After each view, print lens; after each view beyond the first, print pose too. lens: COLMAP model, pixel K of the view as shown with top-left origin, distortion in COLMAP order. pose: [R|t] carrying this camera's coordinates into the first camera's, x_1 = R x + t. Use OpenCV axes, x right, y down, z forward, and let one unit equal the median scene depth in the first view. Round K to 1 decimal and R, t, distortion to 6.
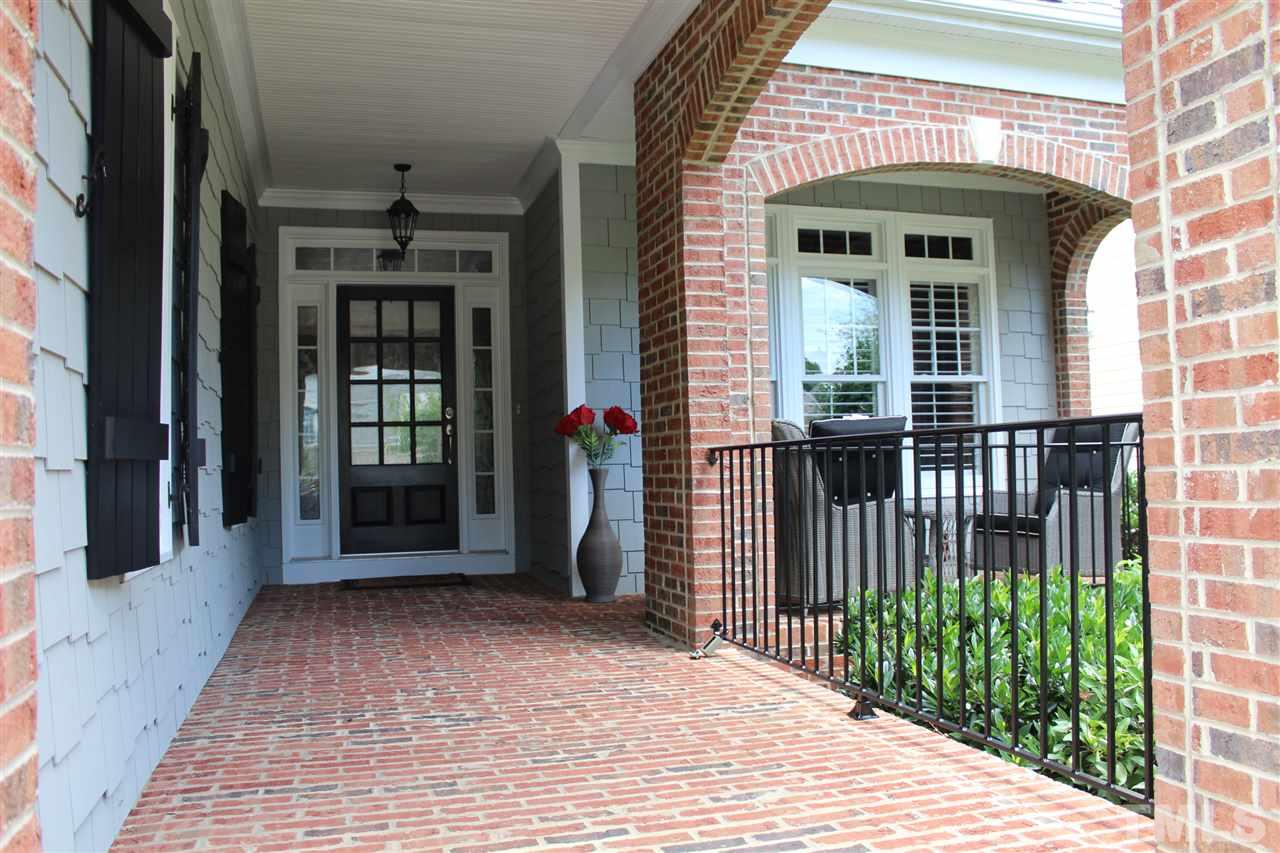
lens RADIAL K [[1069.3, 0, 637.7], [0, 1069.3, 429.1], [0, 0, 1]] dist [-0.152119, 0.124686]
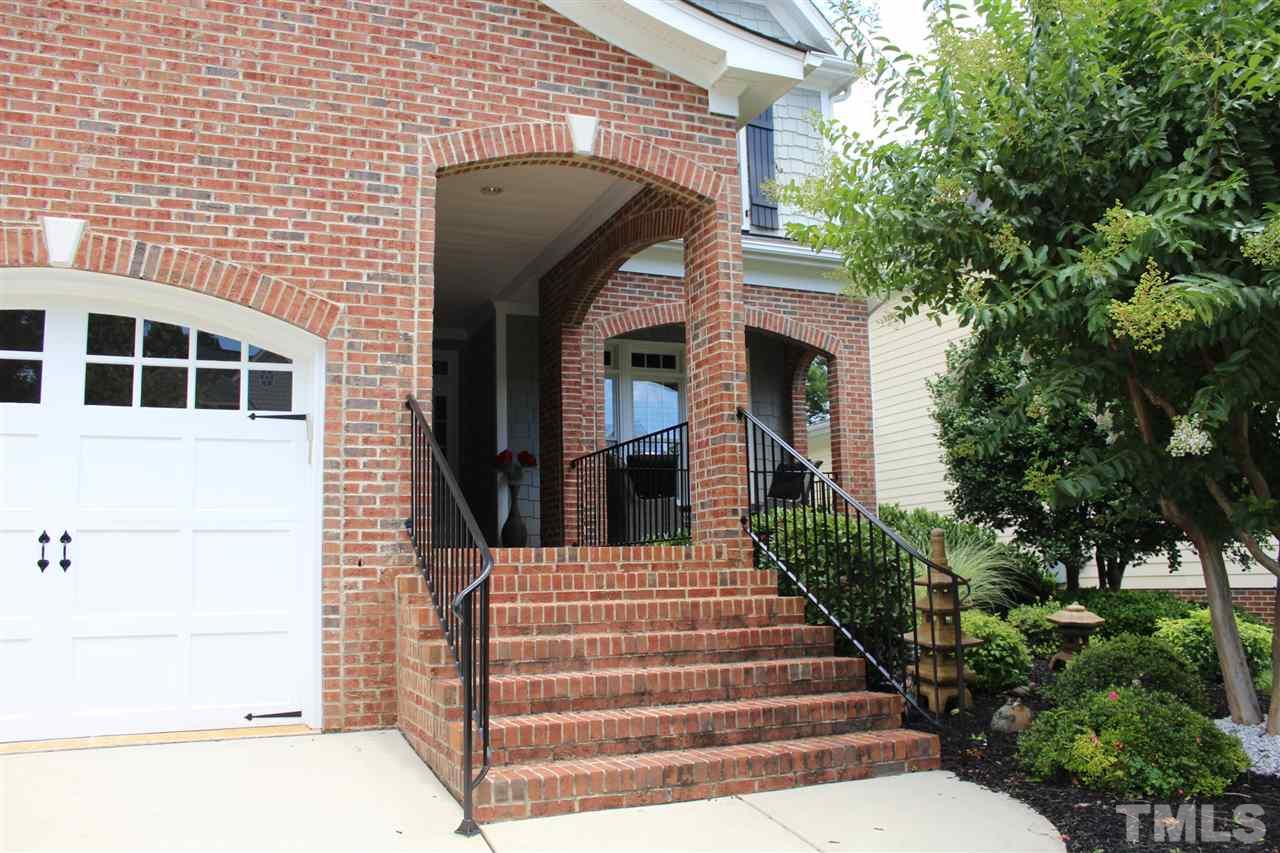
lens RADIAL K [[1069.3, 0, 645.0], [0, 1069.3, 423.0], [0, 0, 1]] dist [-0.152119, 0.124686]
pose [[0.994281, 0.015349, 0.105685, -0.011561], [-0.004191, 0.994463, -0.105008, 0.138542], [-0.106711, 0.103965, 0.988840, -0.921501]]
